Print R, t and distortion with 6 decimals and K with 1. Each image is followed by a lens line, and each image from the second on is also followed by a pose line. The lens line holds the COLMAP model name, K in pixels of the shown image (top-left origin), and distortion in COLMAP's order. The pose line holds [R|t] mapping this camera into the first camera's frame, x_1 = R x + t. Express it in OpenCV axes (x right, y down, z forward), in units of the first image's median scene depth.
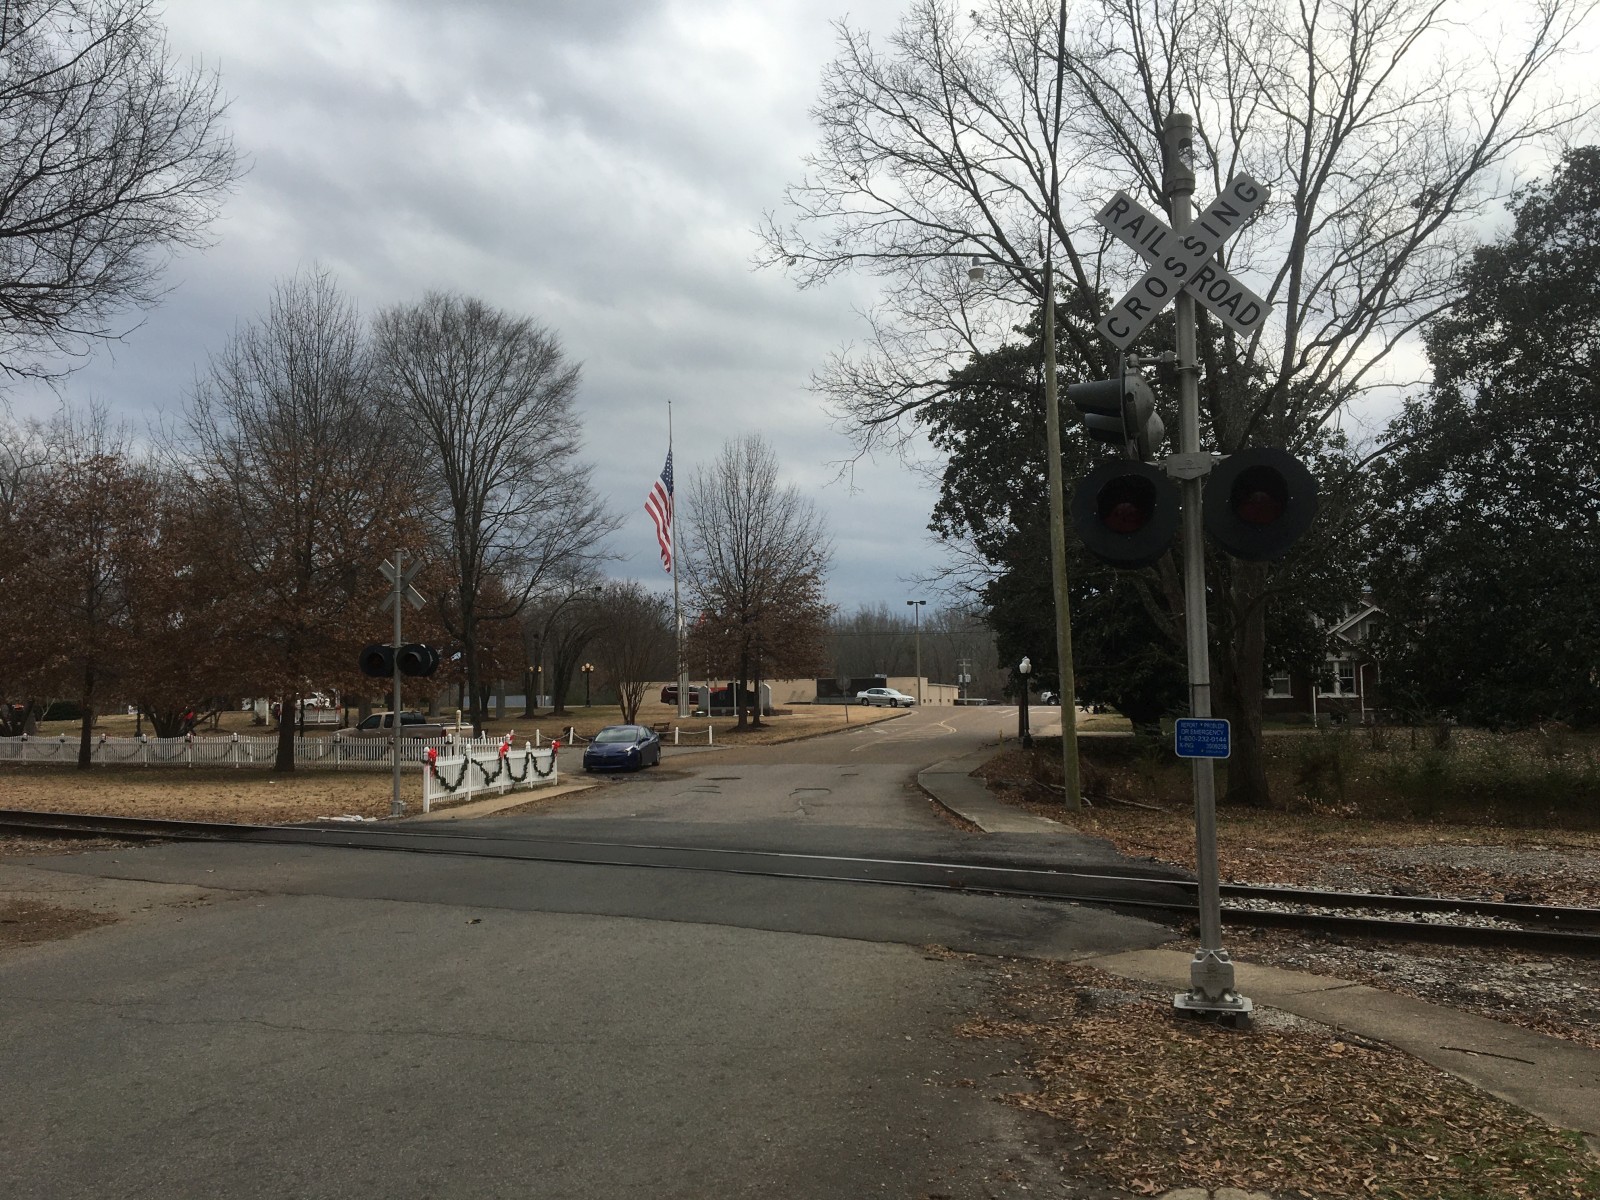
lens RADIAL K [[1306.2, 0, 784.3], [0, 1306.2, 606.0], [0, 0, 1]] dist [0.073908, -0.108971]
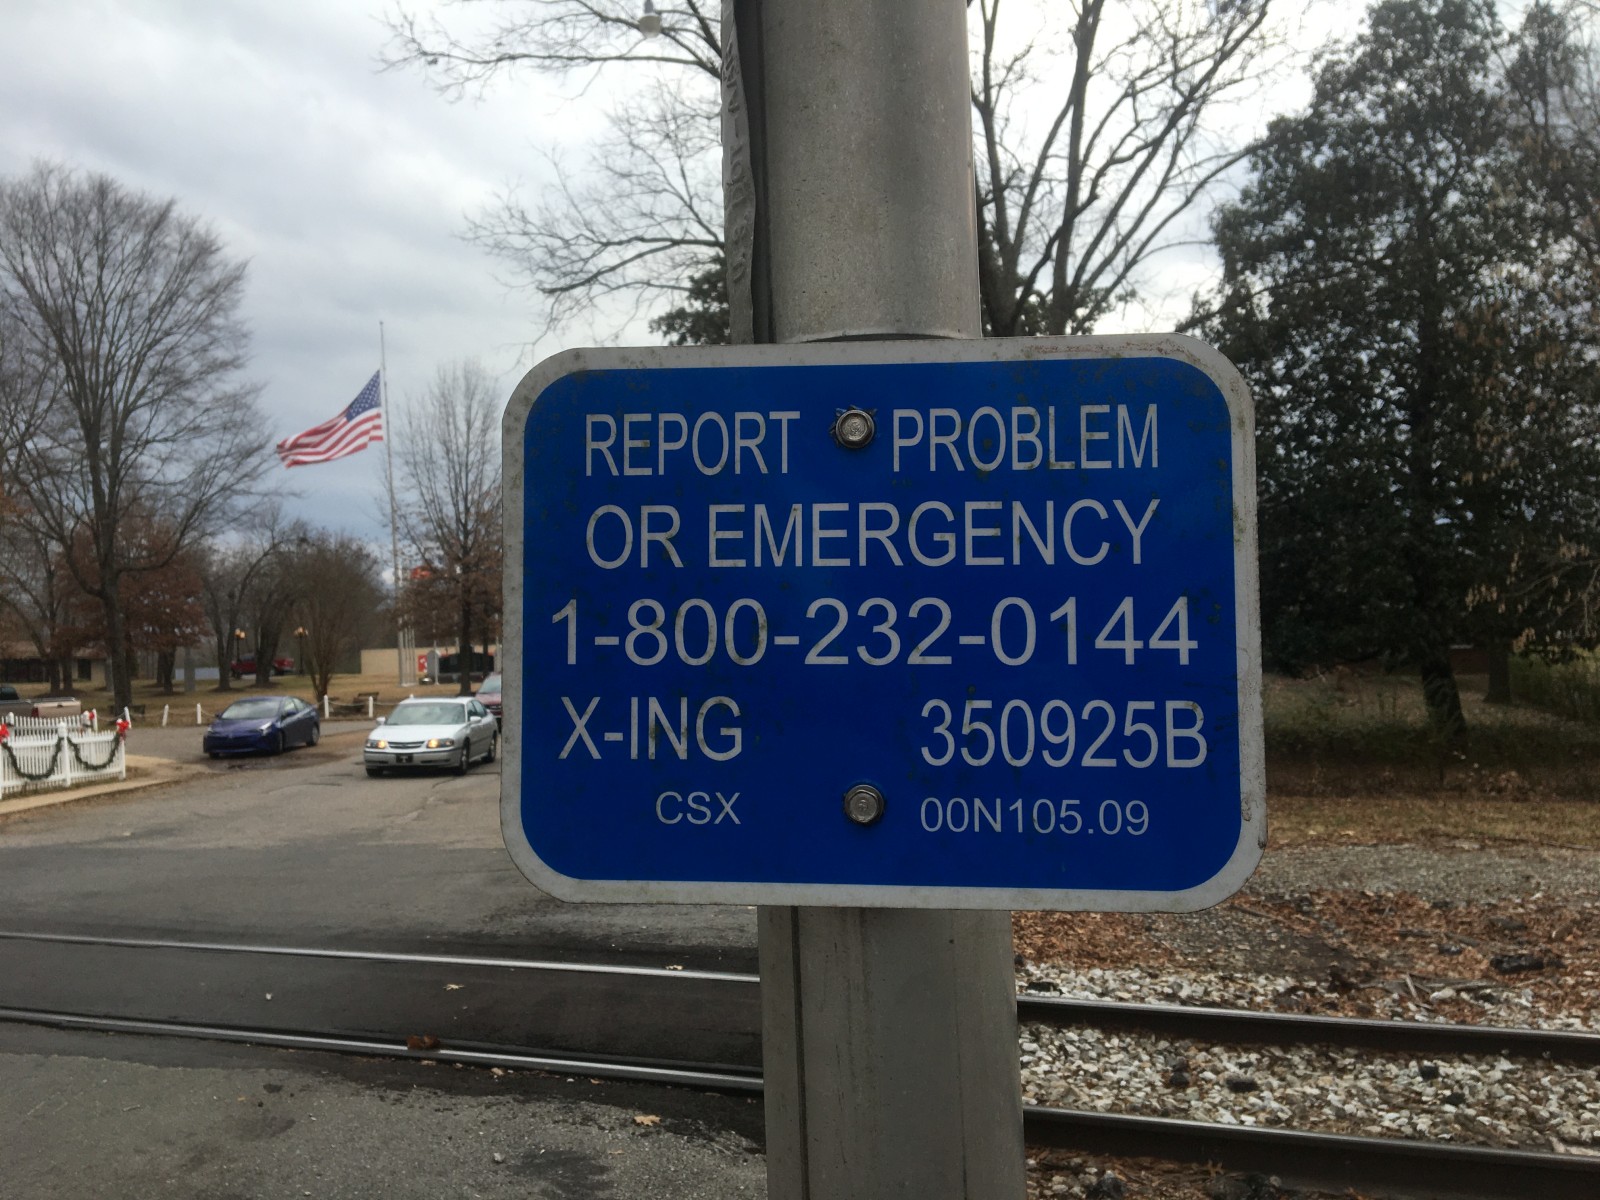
lens RADIAL K [[1306.2, 0, 784.3], [0, 1306.2, 606.0], [0, 0, 1]] dist [0.073908, -0.108971]
pose [[0.986339, -0.015095, 0.164033, 0.051458], [0.010642, 0.999552, 0.027991, 0.016700], [-0.164382, -0.025863, 0.986058, 0.157434]]
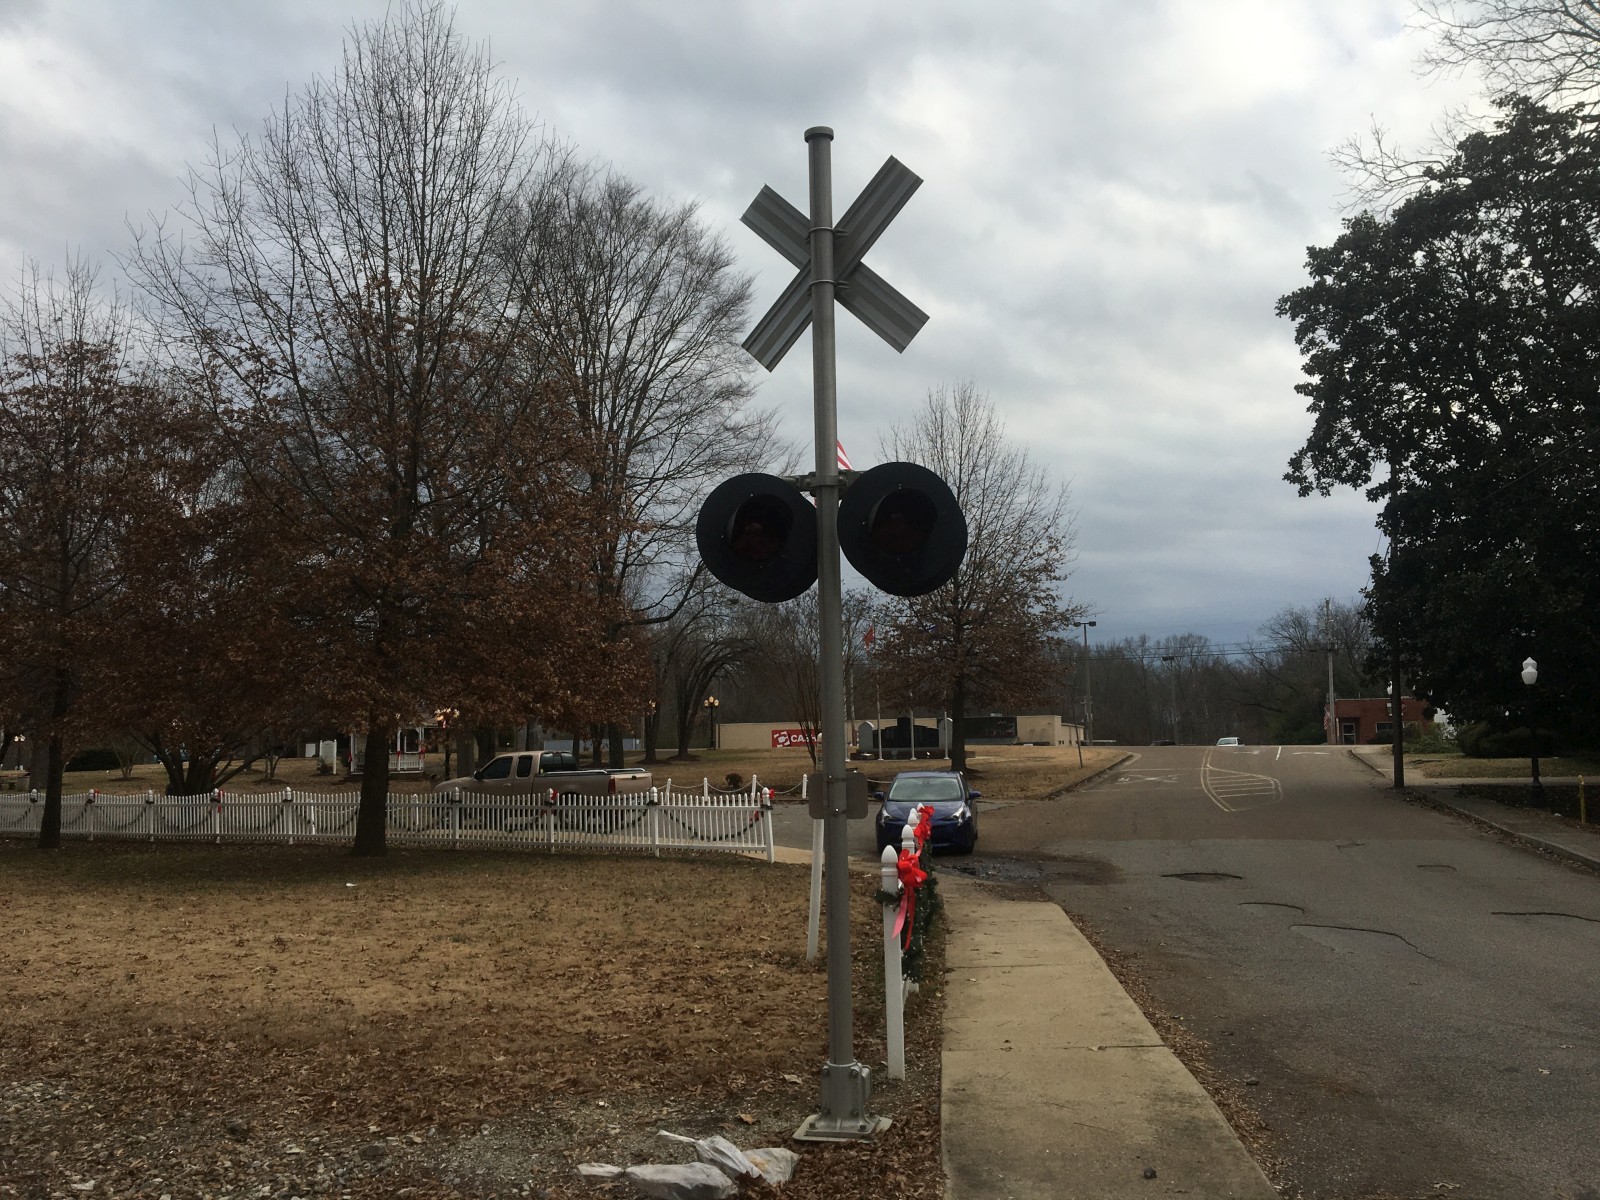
lens RADIAL K [[1254.7, 0, 732.6], [0, 1254.7, 593.3], [0, 0, 1]] dist [0.090806, -0.093220]
pose [[0.997624, -0.015264, -0.067182, -0.163224], [0.011909, 0.998676, -0.050051, 0.036667], [0.067857, 0.049132, 0.996485, 0.406964]]
